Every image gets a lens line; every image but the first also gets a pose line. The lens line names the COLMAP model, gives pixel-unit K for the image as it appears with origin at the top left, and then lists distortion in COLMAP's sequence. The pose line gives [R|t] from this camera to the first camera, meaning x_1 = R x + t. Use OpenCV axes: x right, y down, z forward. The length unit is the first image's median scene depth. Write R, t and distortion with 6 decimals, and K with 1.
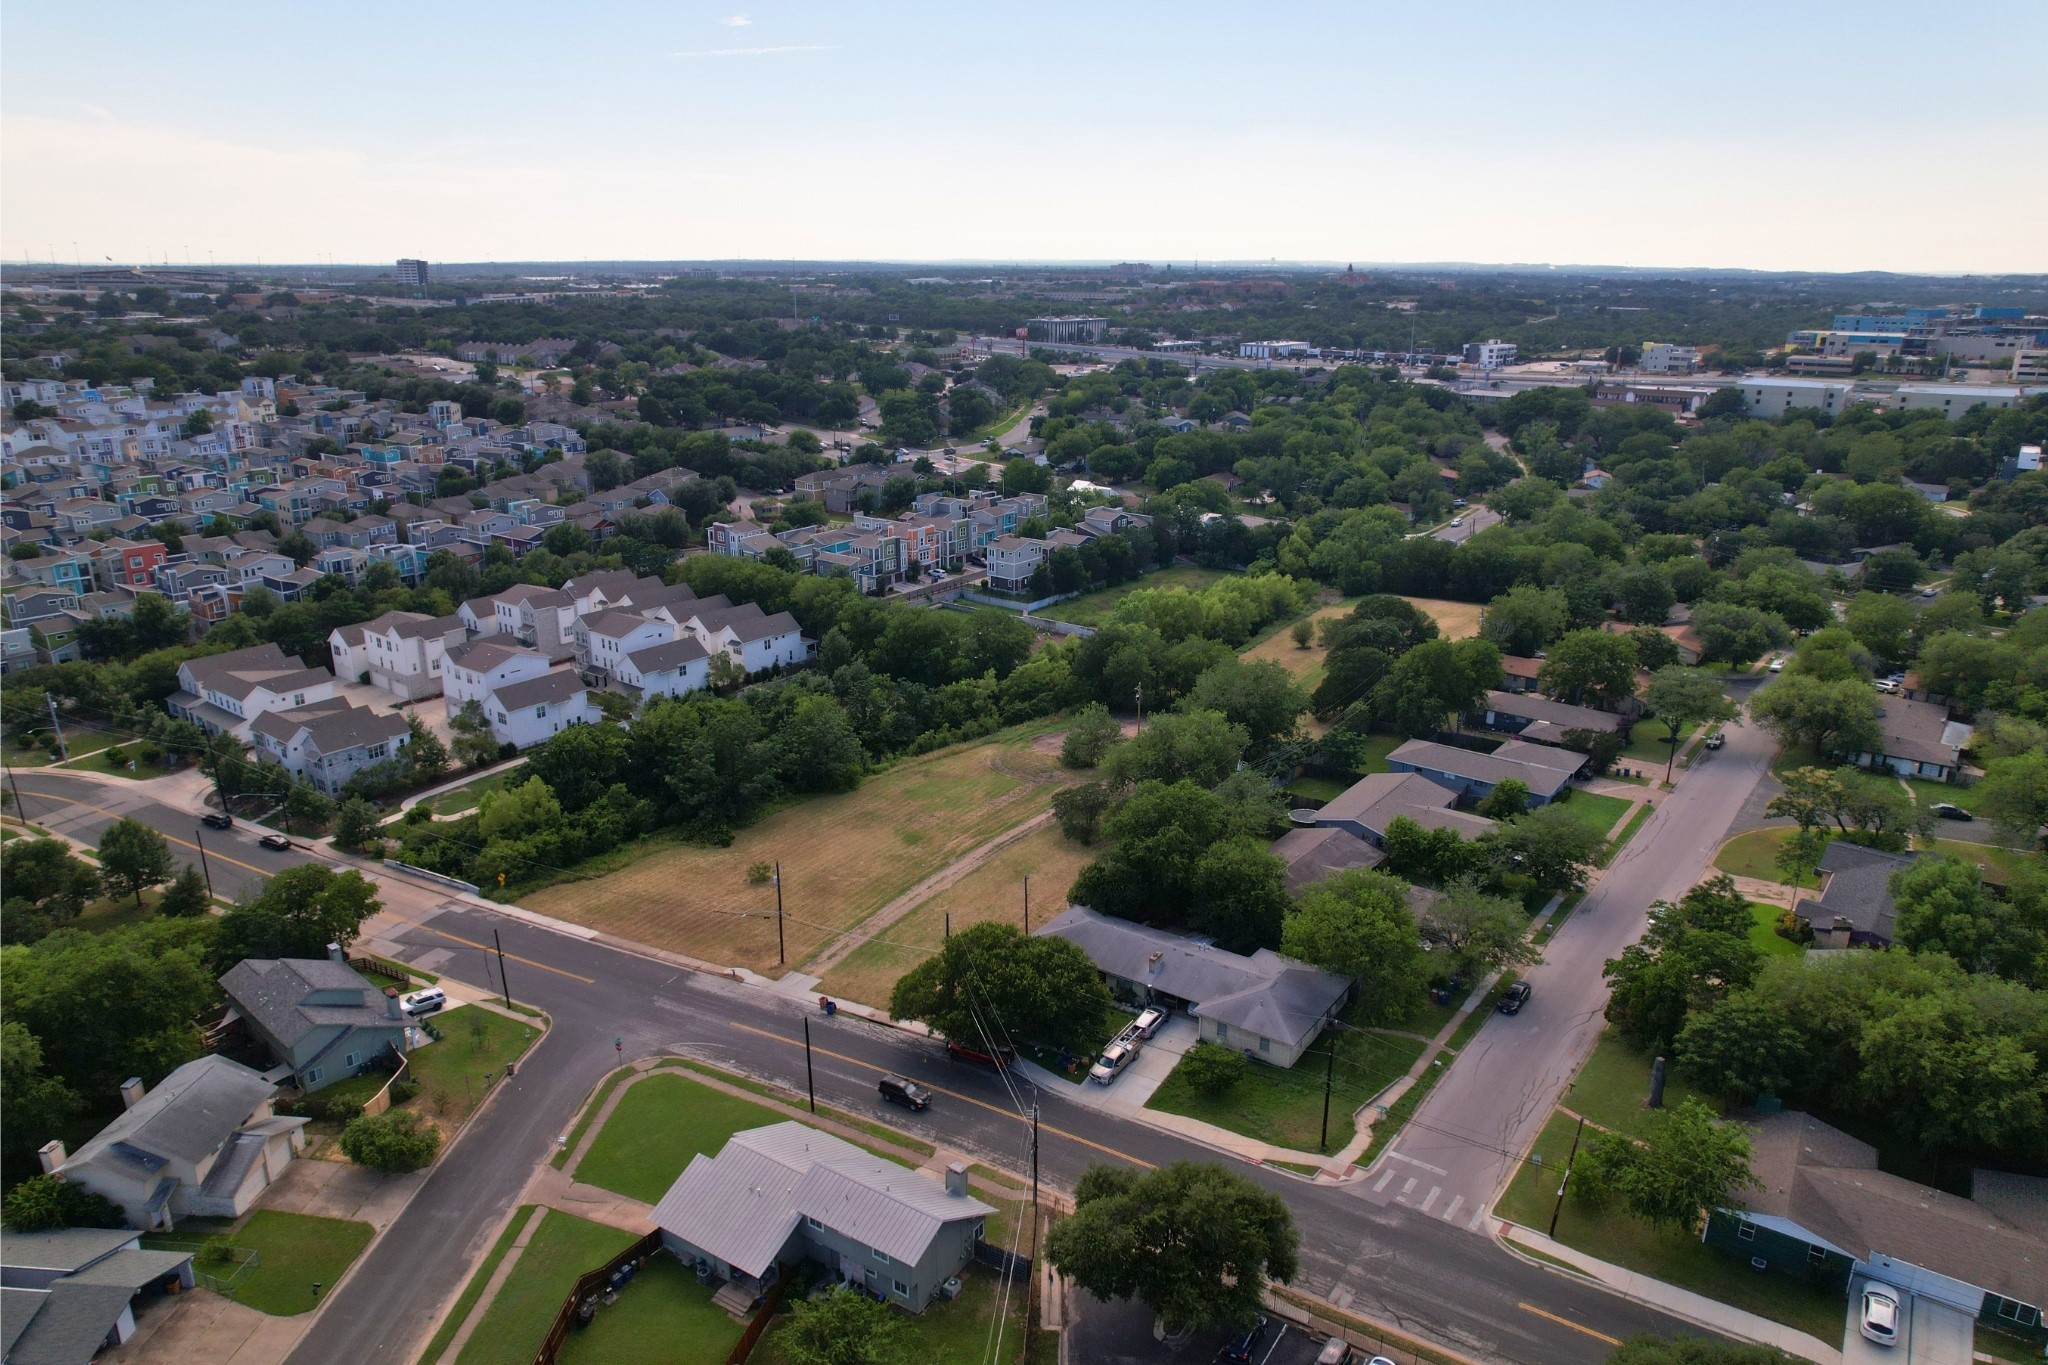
lens RADIAL K [[1328.6, 0, 1024.0], [0, 1328.6, 682.5], [0, 0, 1]] dist [-0.073556, 0.071964]
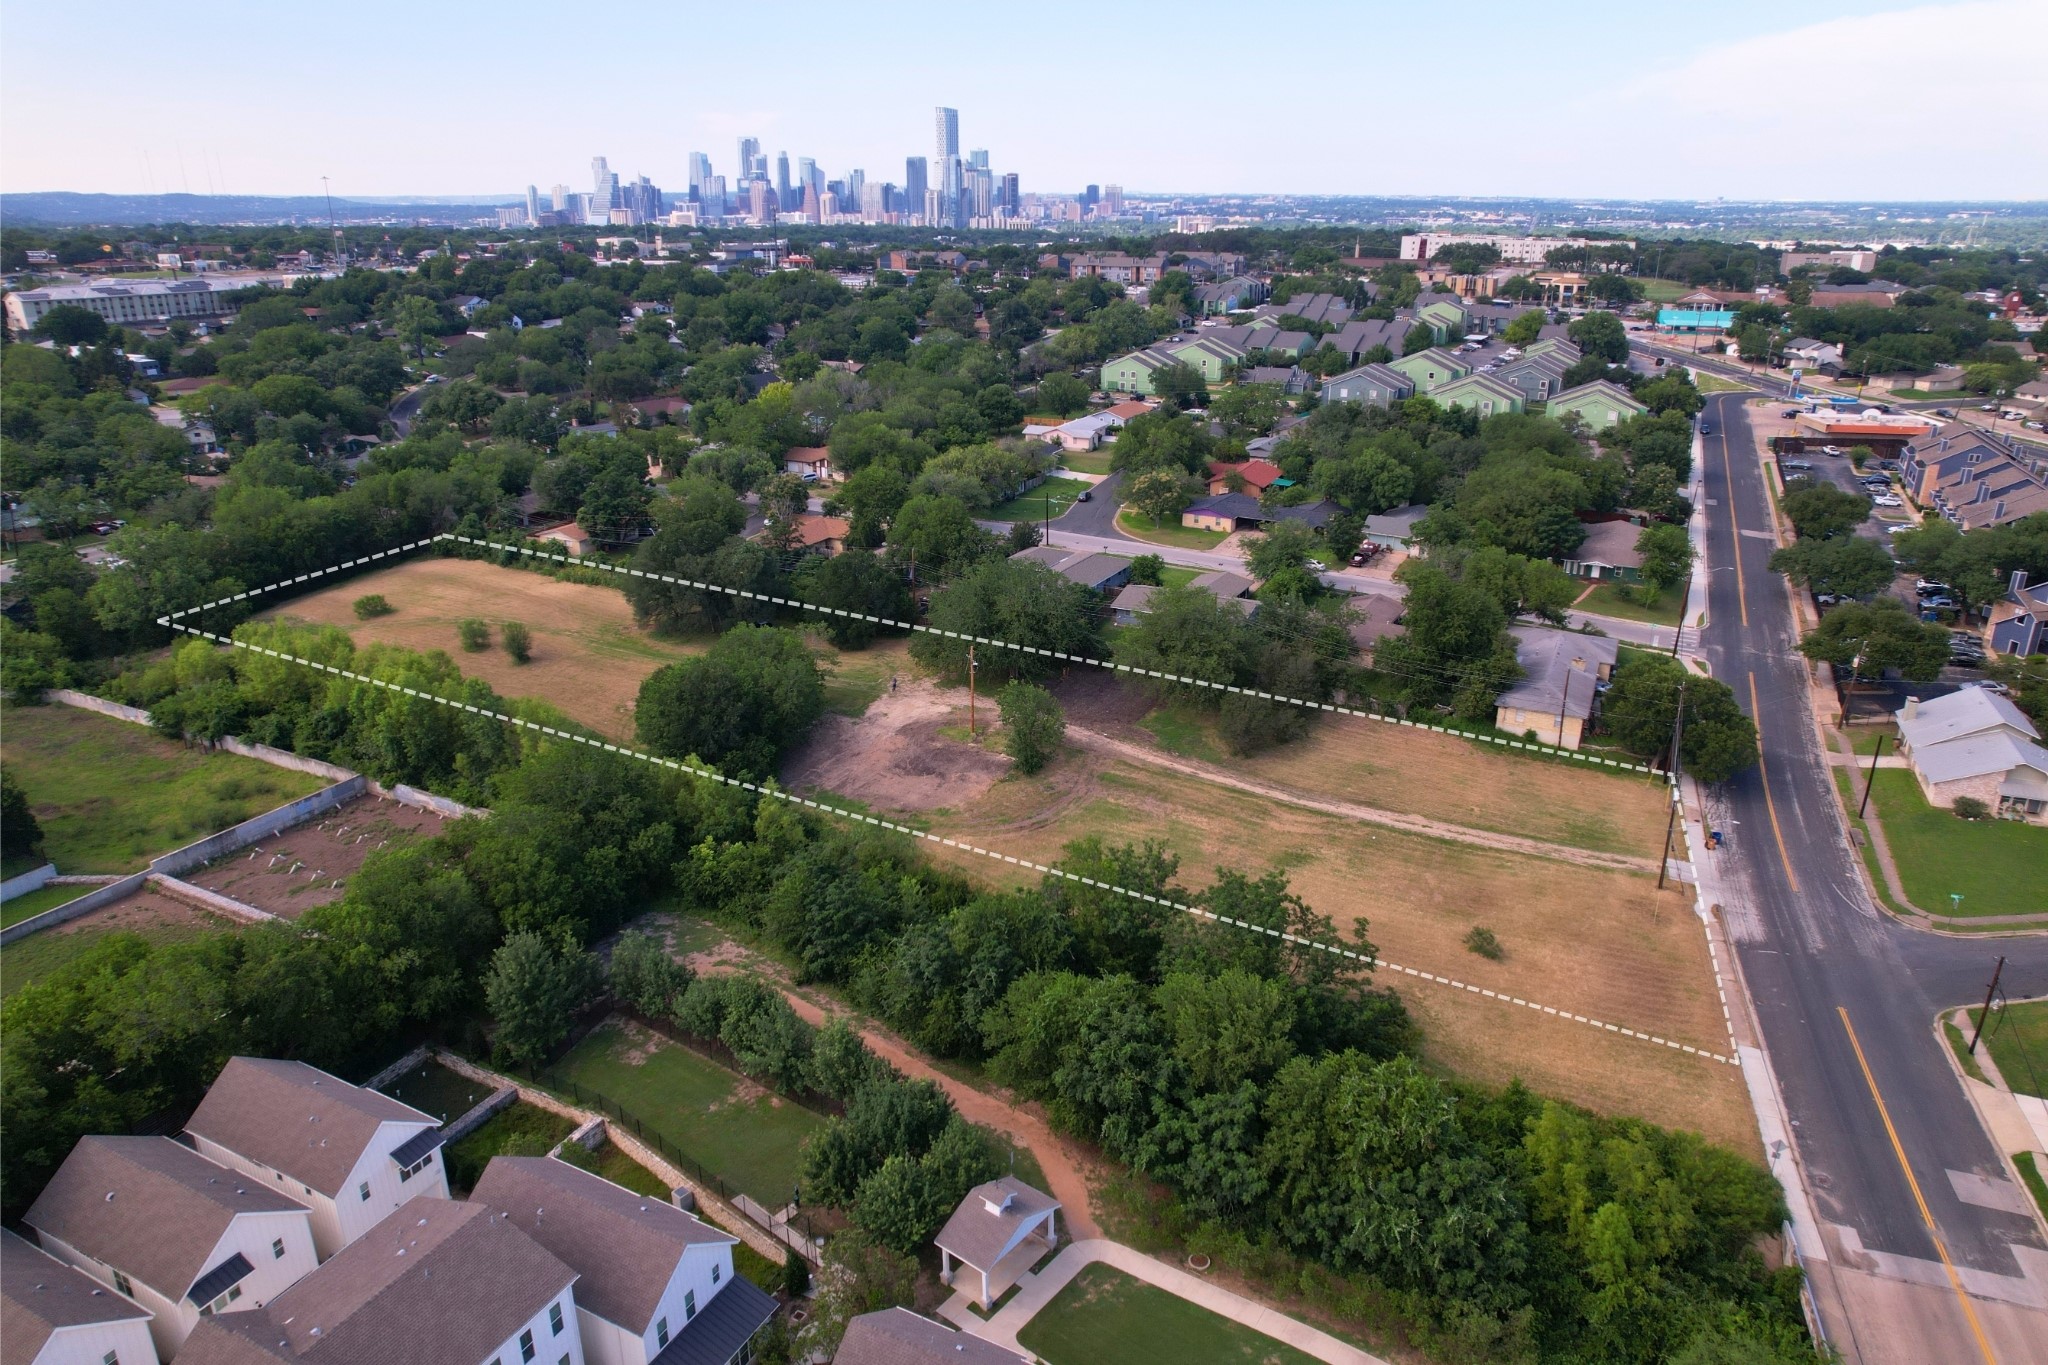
lens RADIAL K [[1329.5, 0, 1021.0], [0, 1329.5, 680.5], [0, 0, 1]] dist [-0.077508, 0.076587]
pose [[-0.164418, -0.348739, 0.922685, -0.424503], [0.299015, 0.873779, 0.383537, -0.180241], [-0.939977, 0.338957, -0.039387, 0.678701]]
